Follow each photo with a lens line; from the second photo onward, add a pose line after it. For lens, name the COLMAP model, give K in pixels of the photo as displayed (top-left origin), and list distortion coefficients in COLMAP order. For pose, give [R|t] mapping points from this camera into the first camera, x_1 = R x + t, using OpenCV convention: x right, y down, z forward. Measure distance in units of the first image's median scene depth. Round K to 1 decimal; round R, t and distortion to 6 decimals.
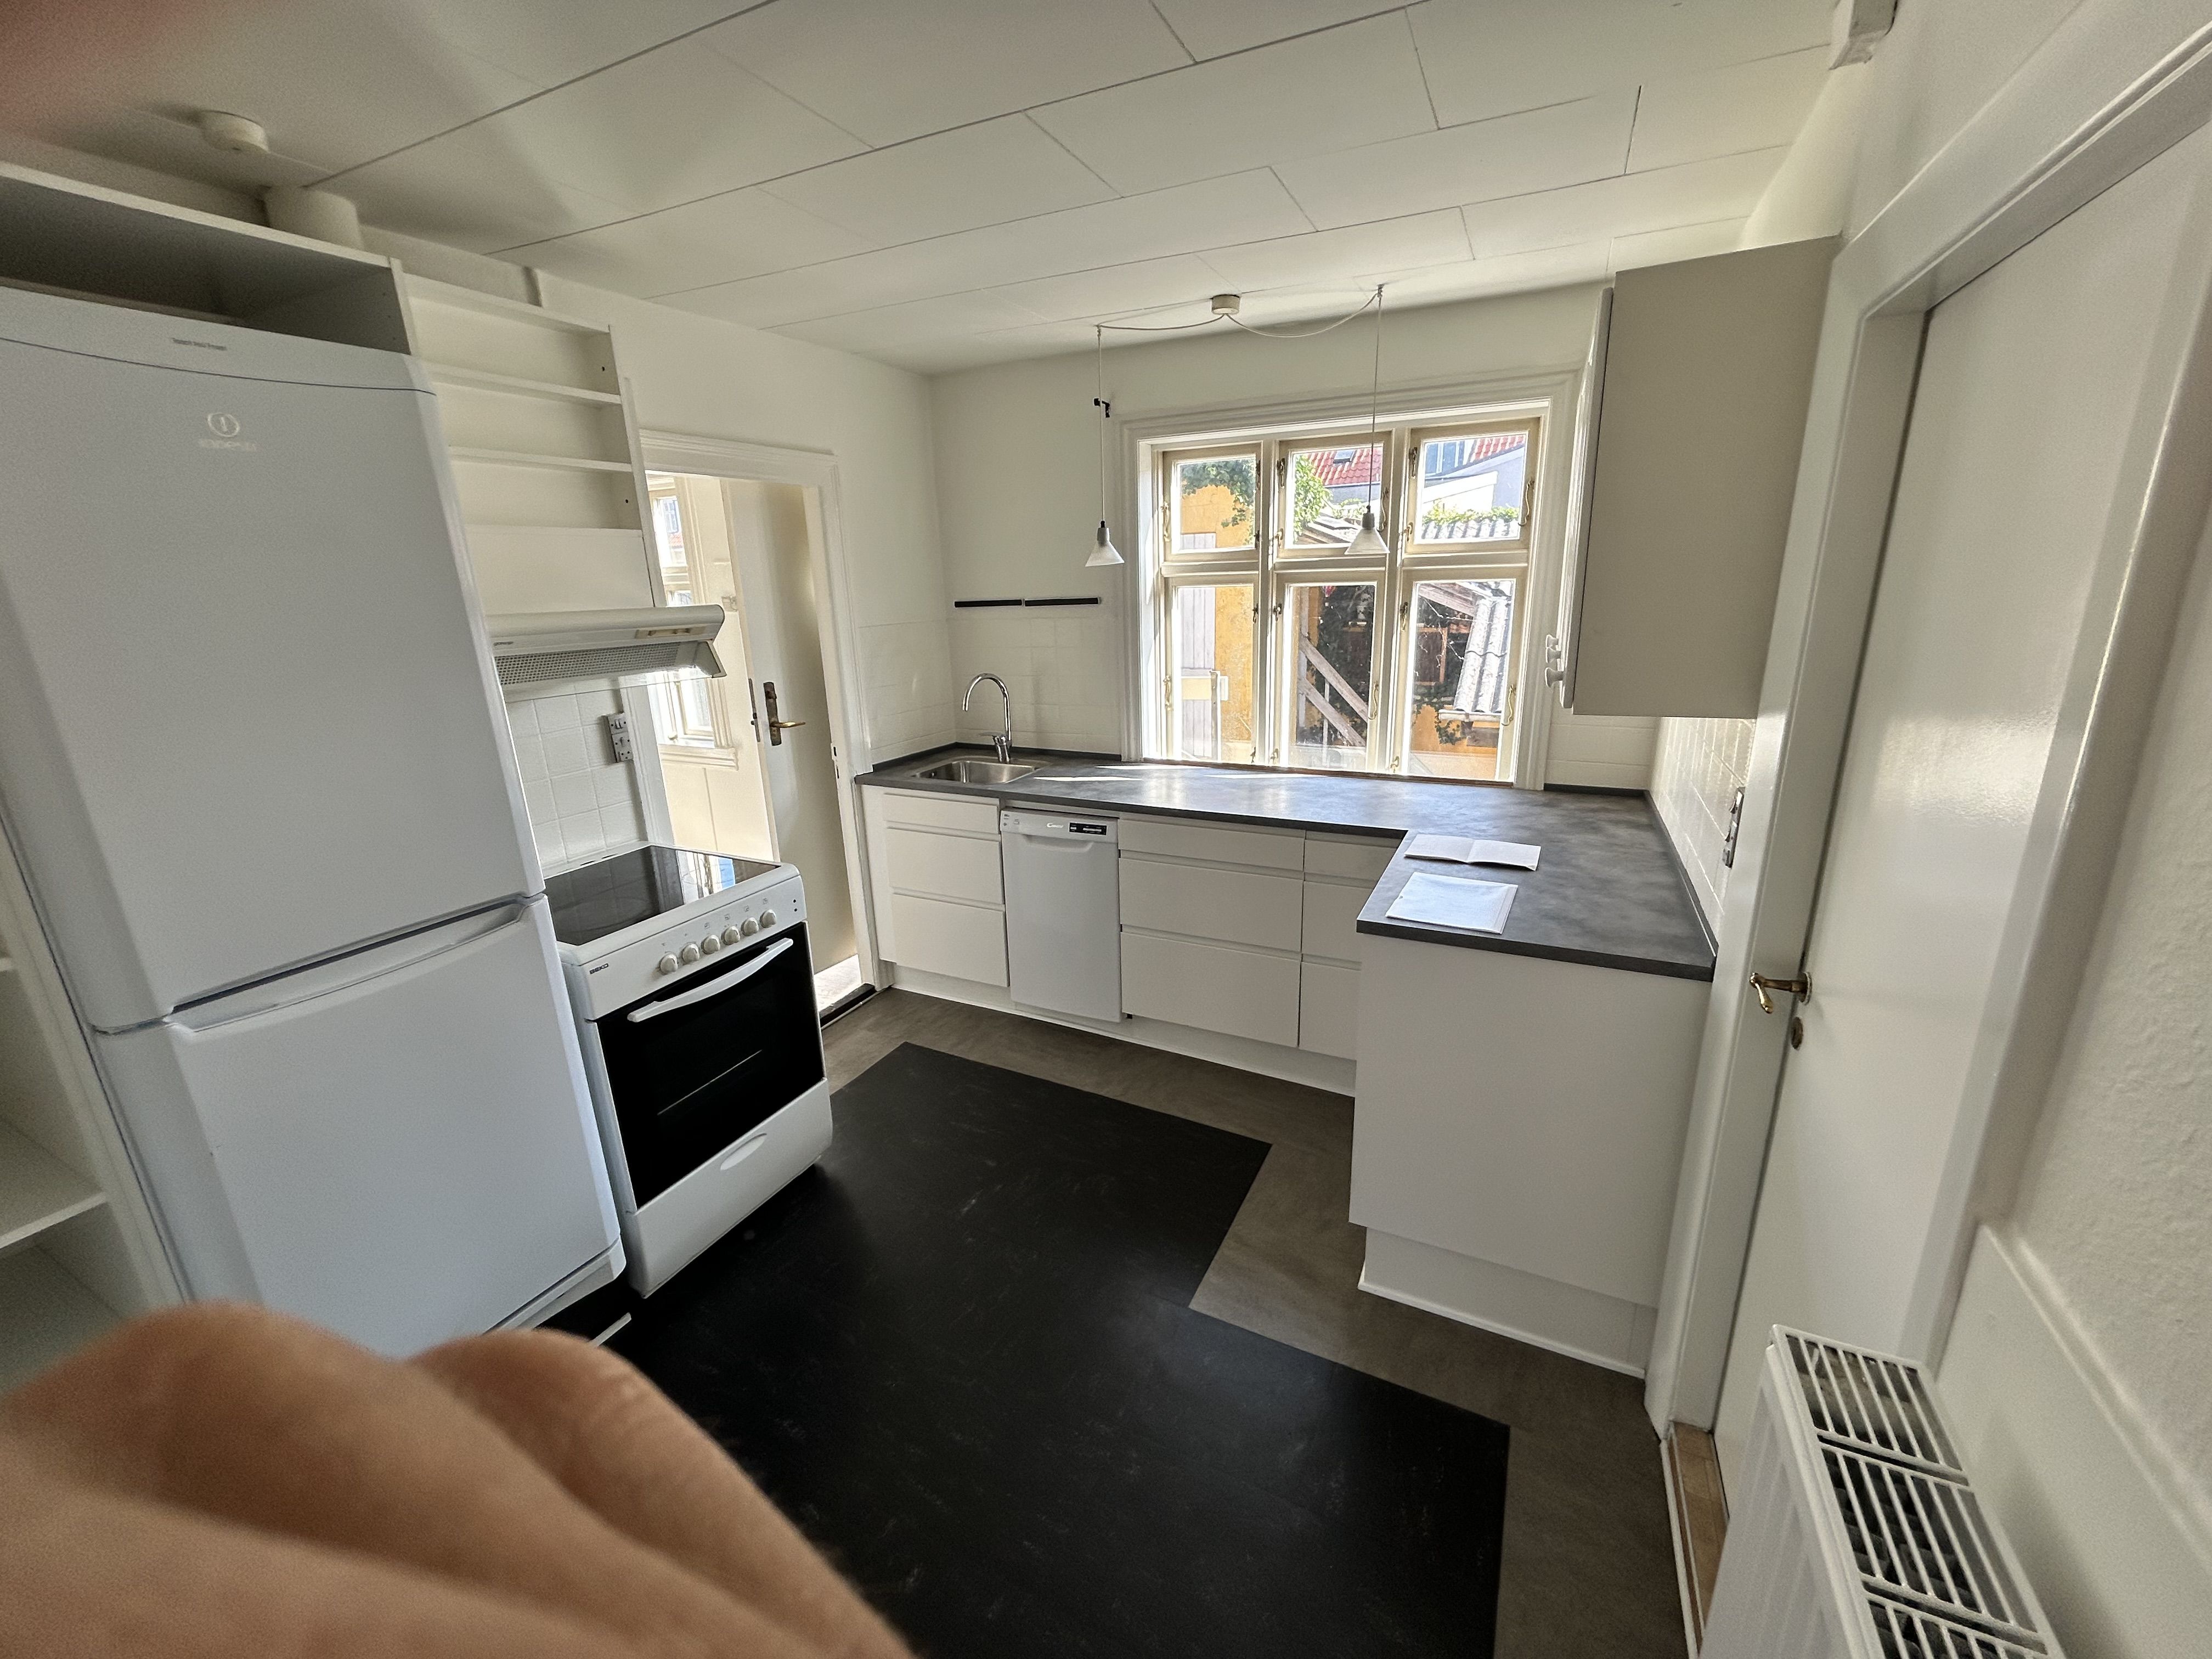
lens RADIAL K [[900.3, 0, 1106.0], [0, 900.3, 829.5], [0, 0, 1]] dist [-0.008414, -0.000061]
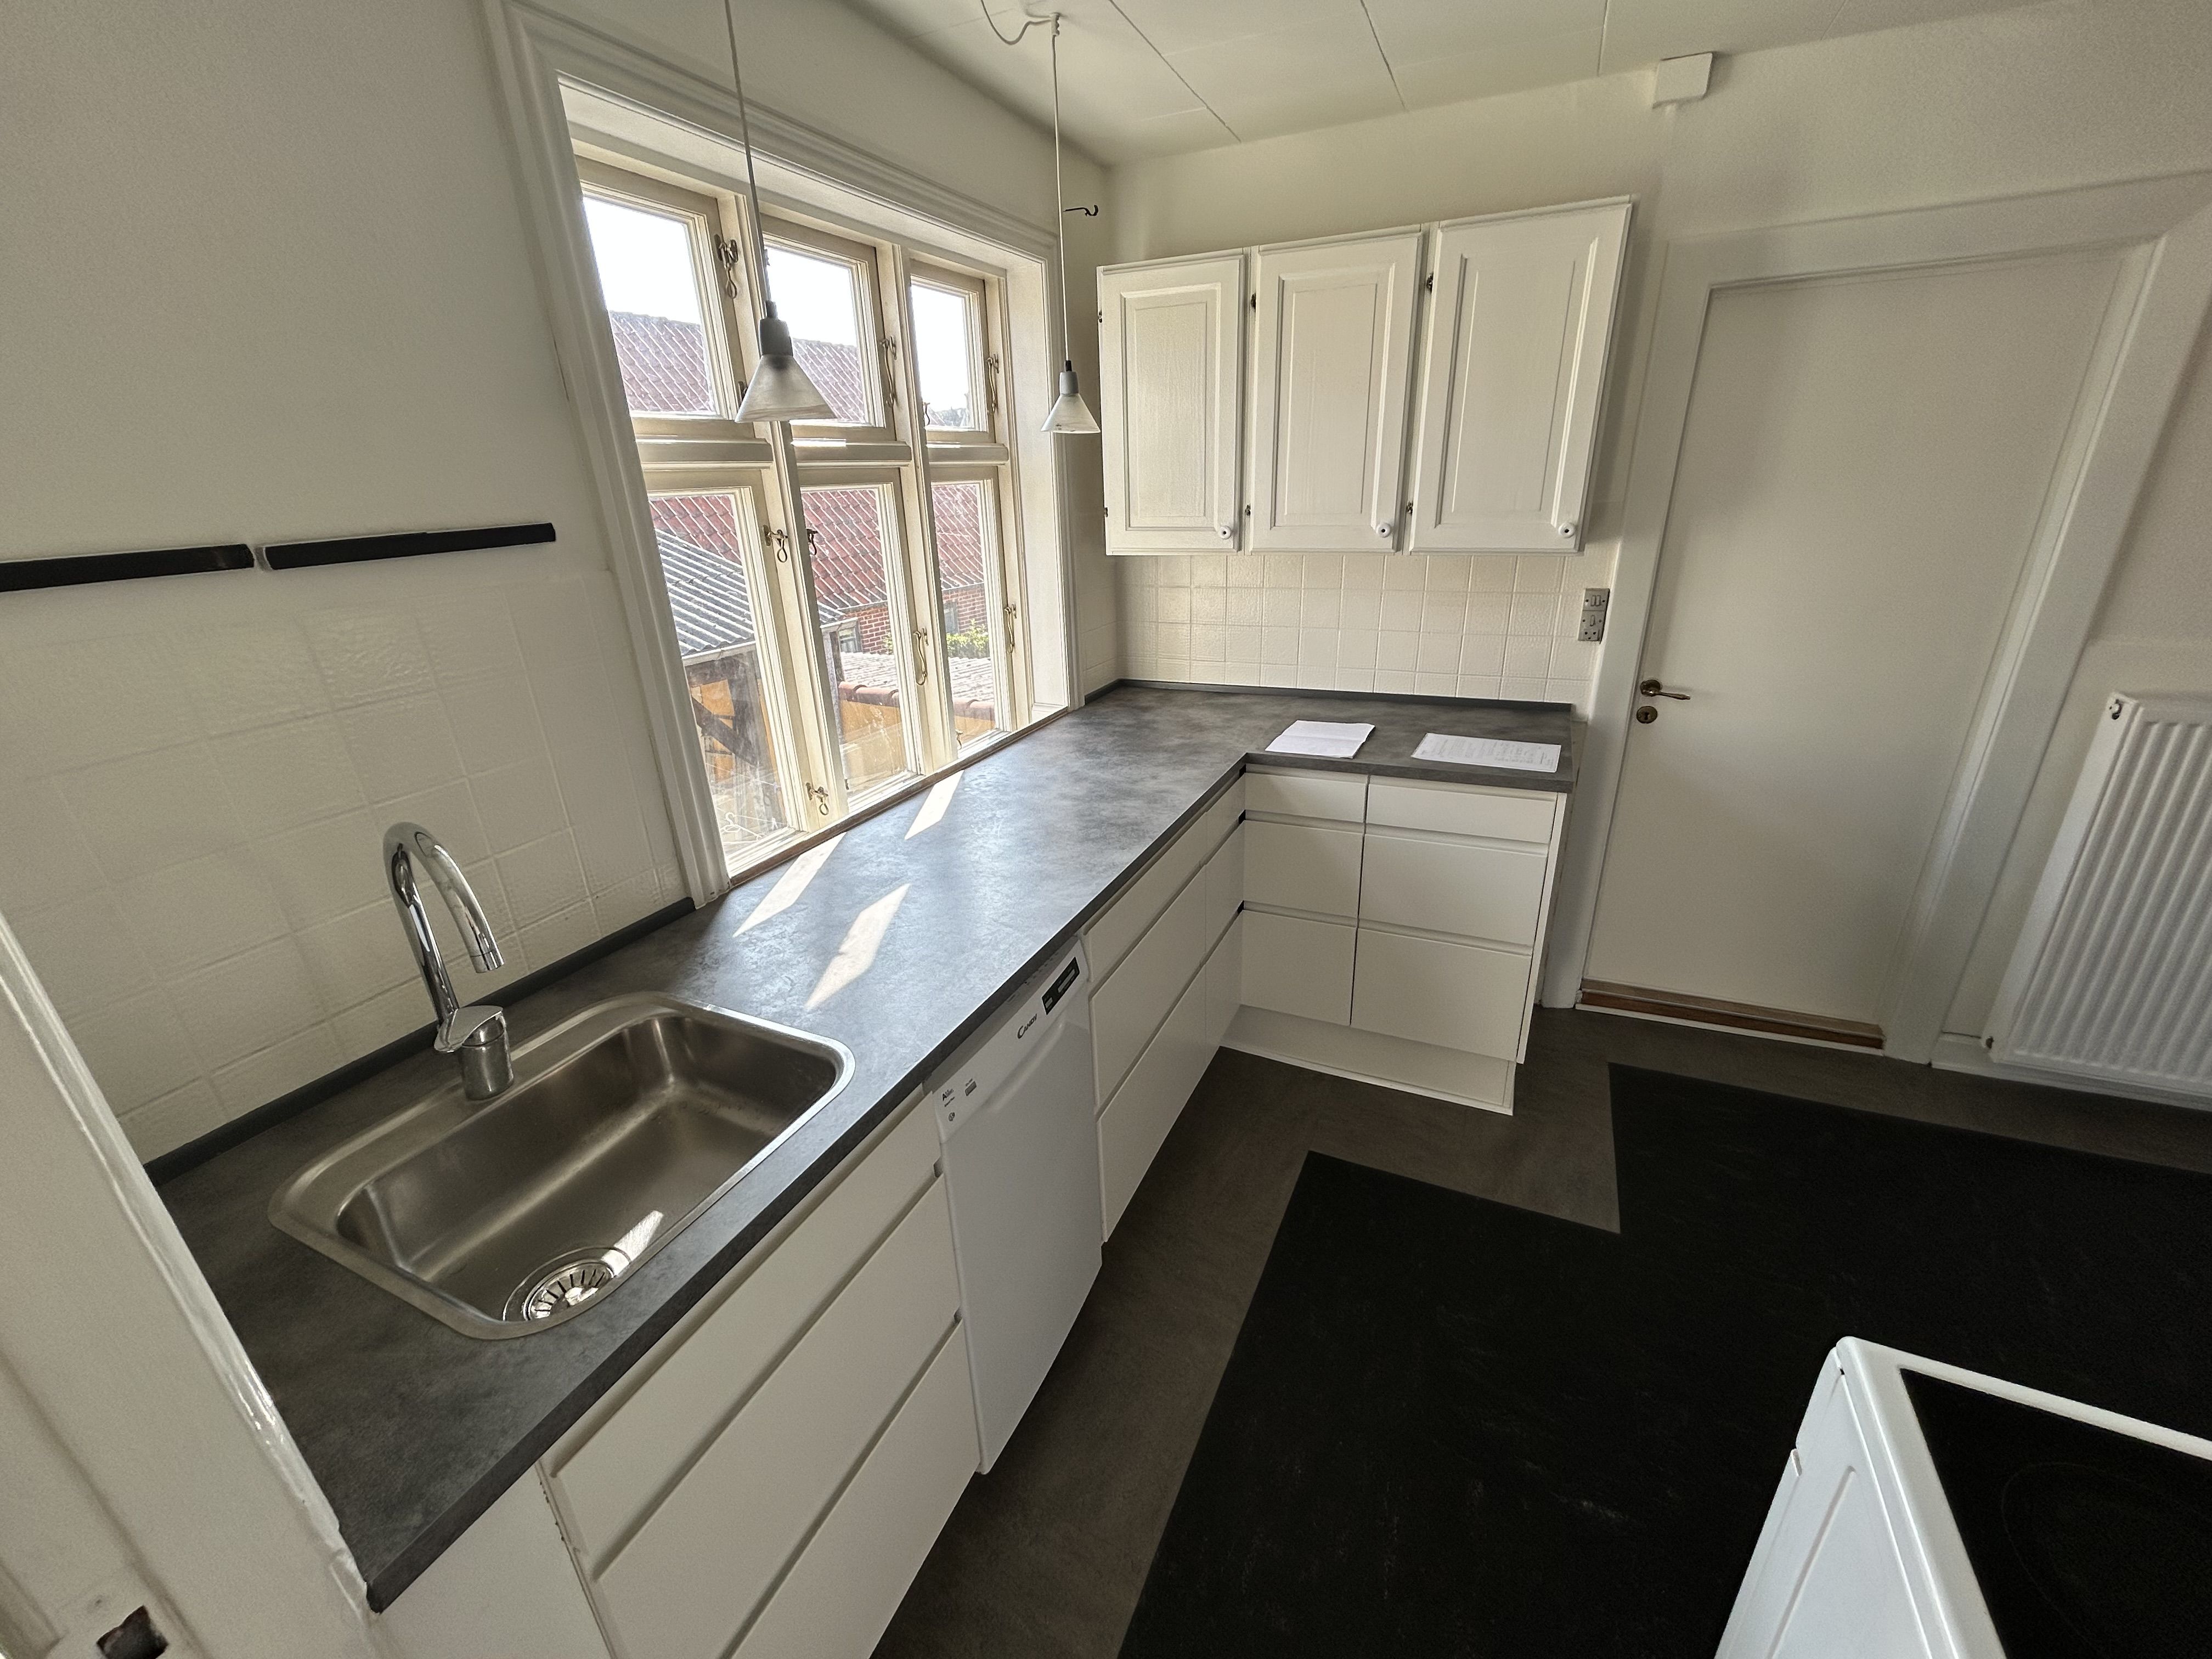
lens RADIAL K [[900.3, 0, 1106.0], [0, 900.3, 829.5], [0, 0, 1]] dist [-0.008414, -0.000061]
pose [[-0.030401, -0.340057, 0.939913, -0.509631], [0.305774, 0.892103, 0.332649, -0.263091], [-0.951619, 0.297514, 0.076860, 1.051505]]
